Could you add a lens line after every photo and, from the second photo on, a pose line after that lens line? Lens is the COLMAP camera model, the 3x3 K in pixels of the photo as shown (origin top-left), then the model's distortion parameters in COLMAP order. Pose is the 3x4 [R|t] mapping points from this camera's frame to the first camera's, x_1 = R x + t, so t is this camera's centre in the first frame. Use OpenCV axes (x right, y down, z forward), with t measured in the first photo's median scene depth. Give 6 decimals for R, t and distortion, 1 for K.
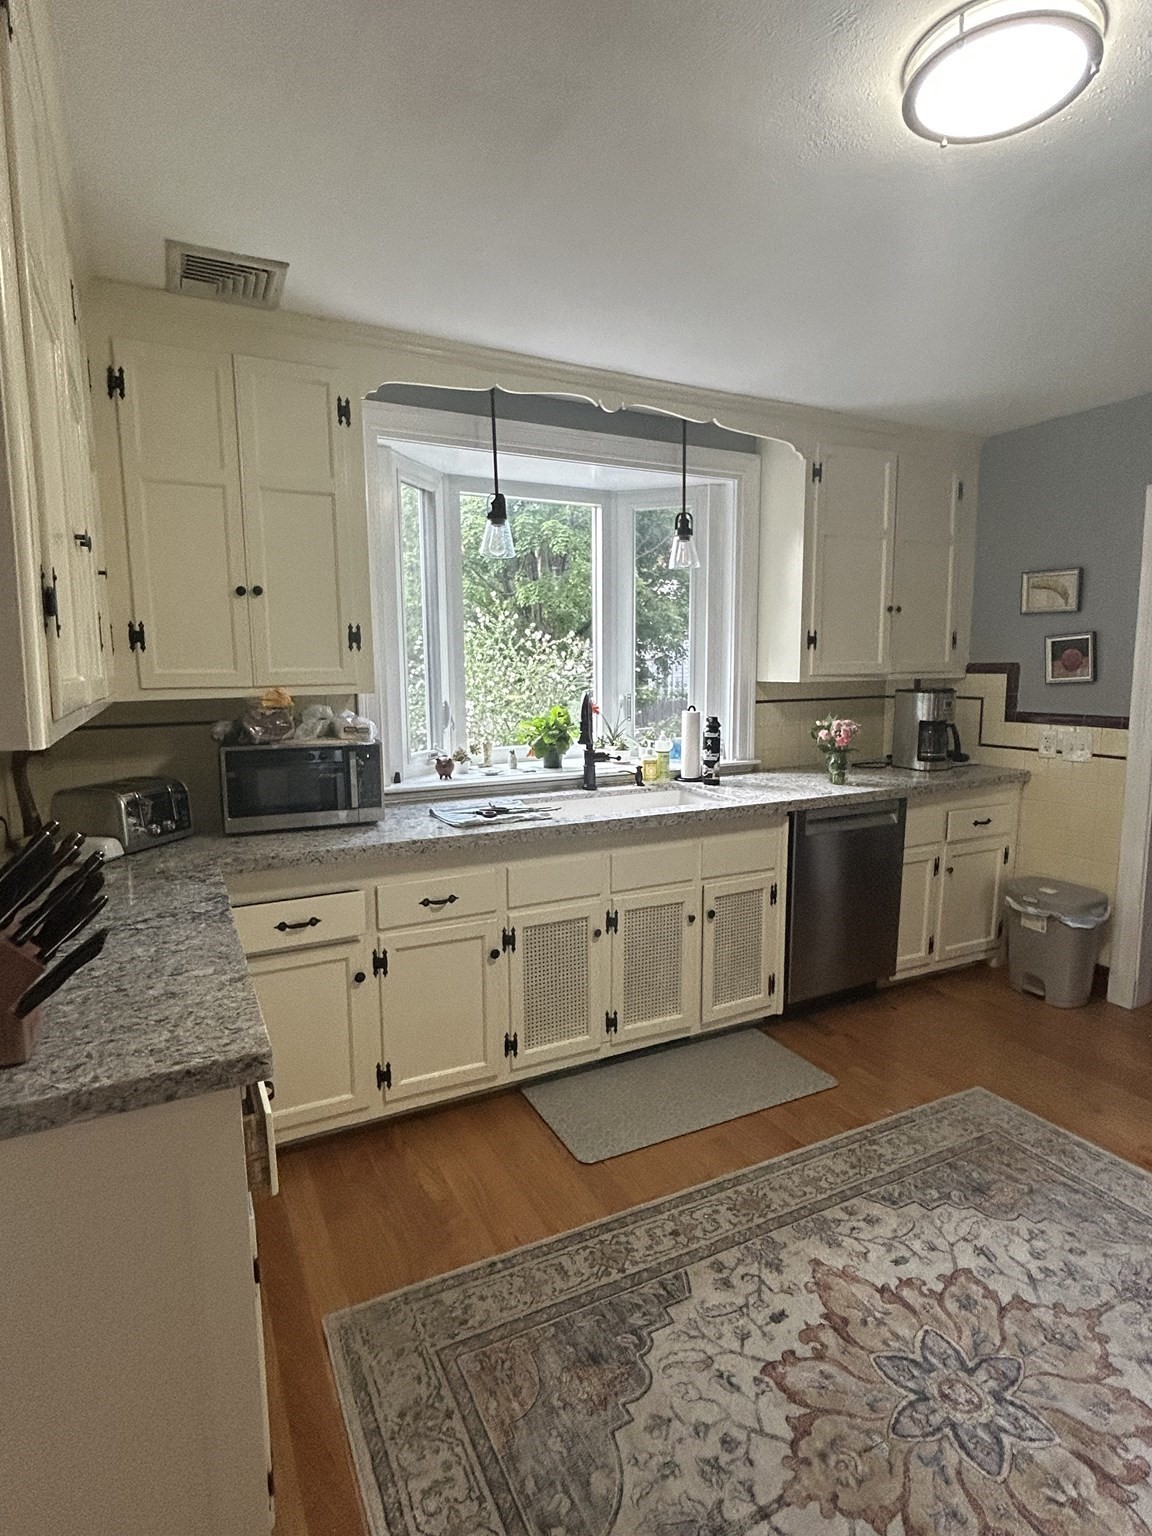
lens RADIAL K [[808.4, 0, 574.6], [0, 808.4, 767.3], [0, 0, 1]] dist [-0.002780, -0.000494]
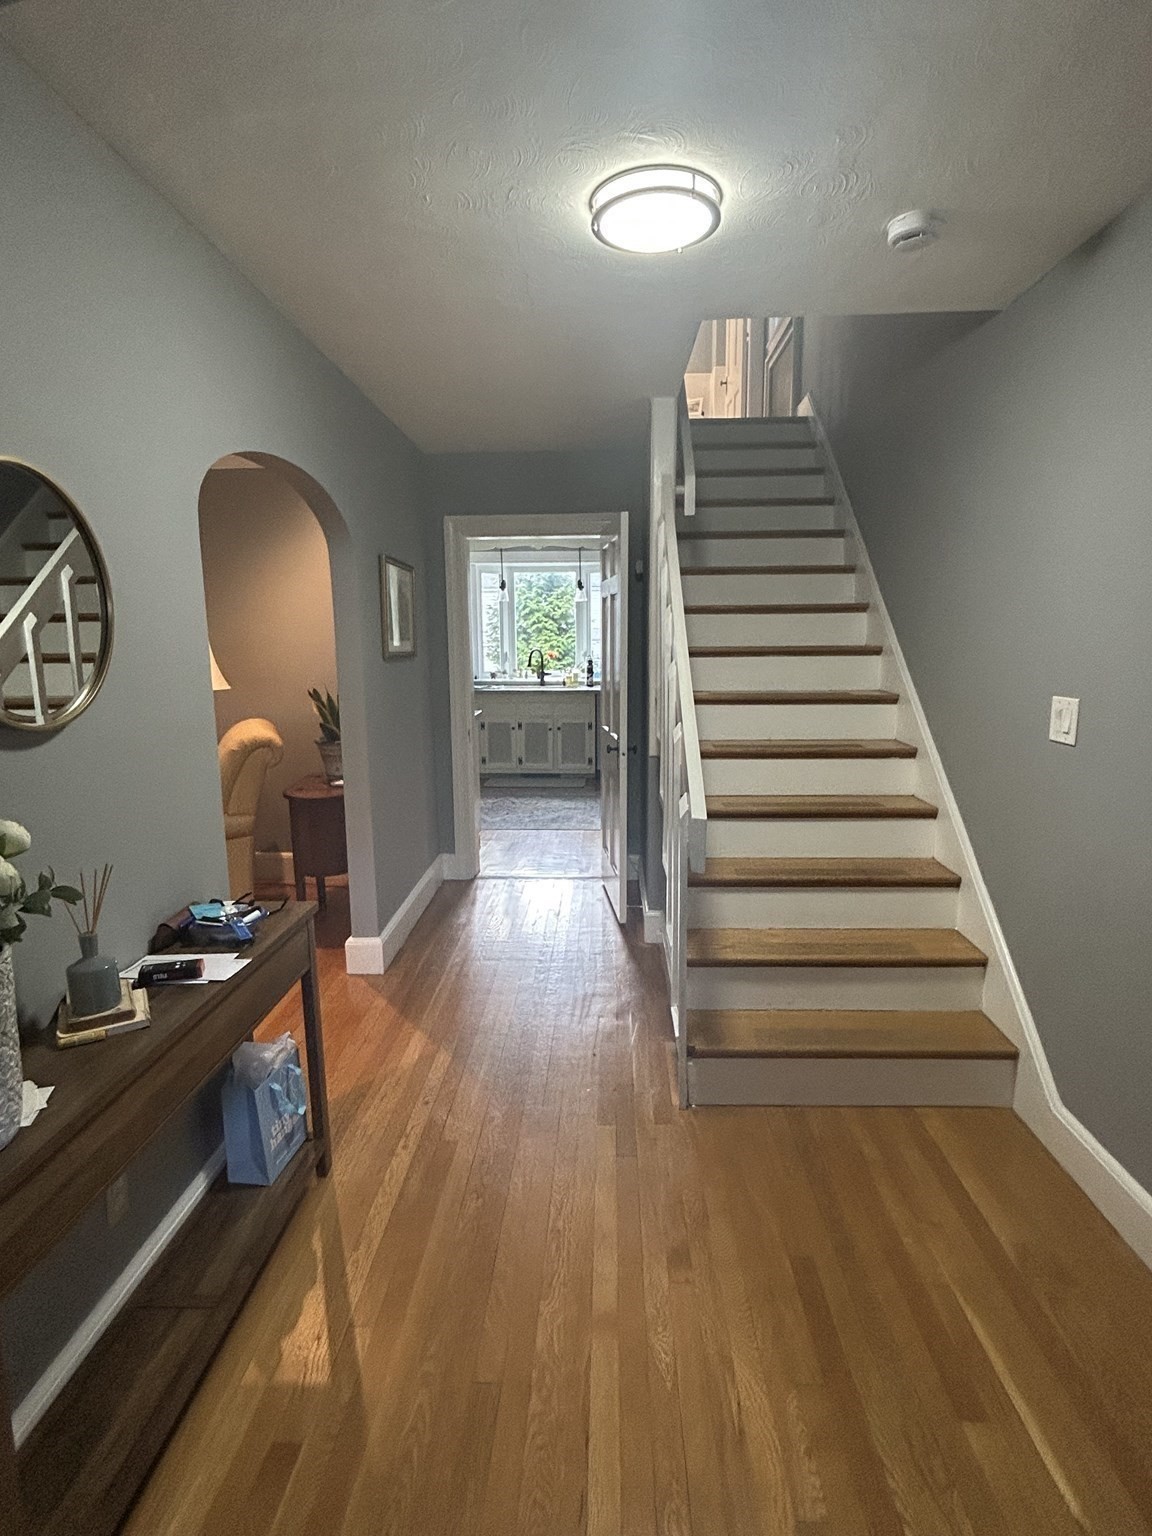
lens RADIAL K [[808.4, 0, 579.1], [0, 808.4, 769.1], [0, 0, 1]] dist [-0.002780, -0.000494]
pose [[0.877623, 0.079428, -0.472726, 1.471607], [-0.064358, 0.996772, 0.047996, 0.171926], [0.475012, -0.011699, 0.879901, -1.343952]]
